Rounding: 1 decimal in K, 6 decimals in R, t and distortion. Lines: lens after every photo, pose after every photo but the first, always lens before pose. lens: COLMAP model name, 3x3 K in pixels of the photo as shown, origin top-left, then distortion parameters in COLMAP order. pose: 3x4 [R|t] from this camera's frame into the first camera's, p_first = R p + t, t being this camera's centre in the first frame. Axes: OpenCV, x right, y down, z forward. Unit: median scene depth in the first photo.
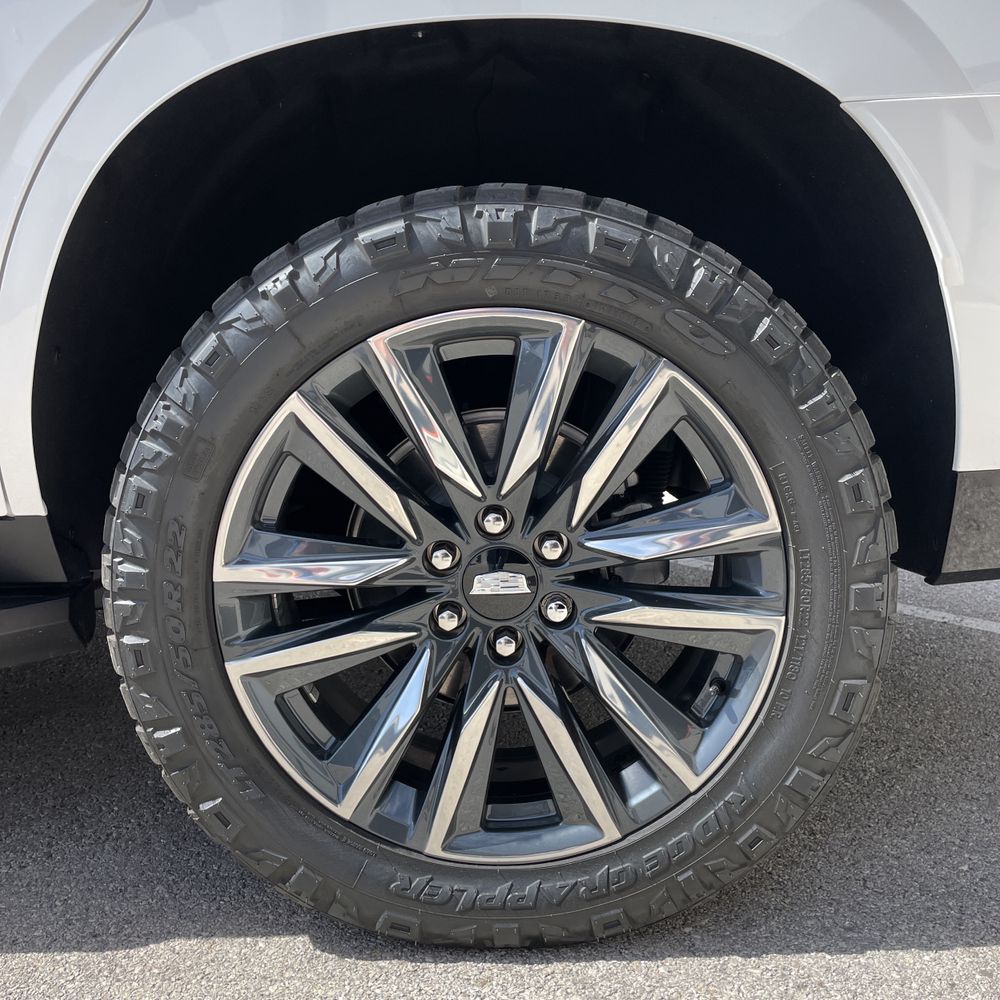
lens RADIAL K [[1006.0, 0, 507.9], [0, 1006.0, 496.7], [0, 0, 1]] dist [0.036339, 0.000000]
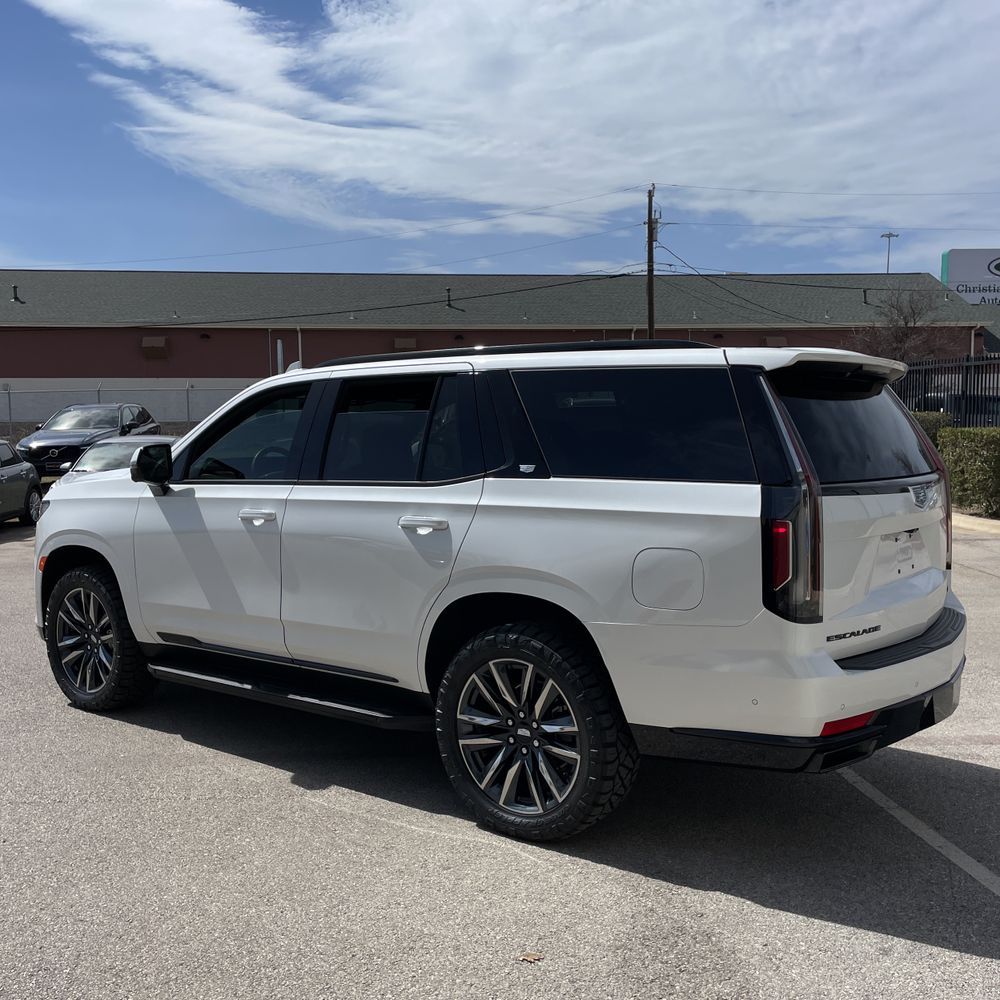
lens RADIAL K [[1006.0, 0, 503.3], [0, 1006.0, 491.2], [0, 0, 1]] dist [0.036339, 0.000000]
pose [[0.785037, 0.029123, -0.618764, 2.182369], [-0.099180, 0.991917, -0.079145, -0.483552], [0.611458, 0.123501, 0.781580, -1.992399]]
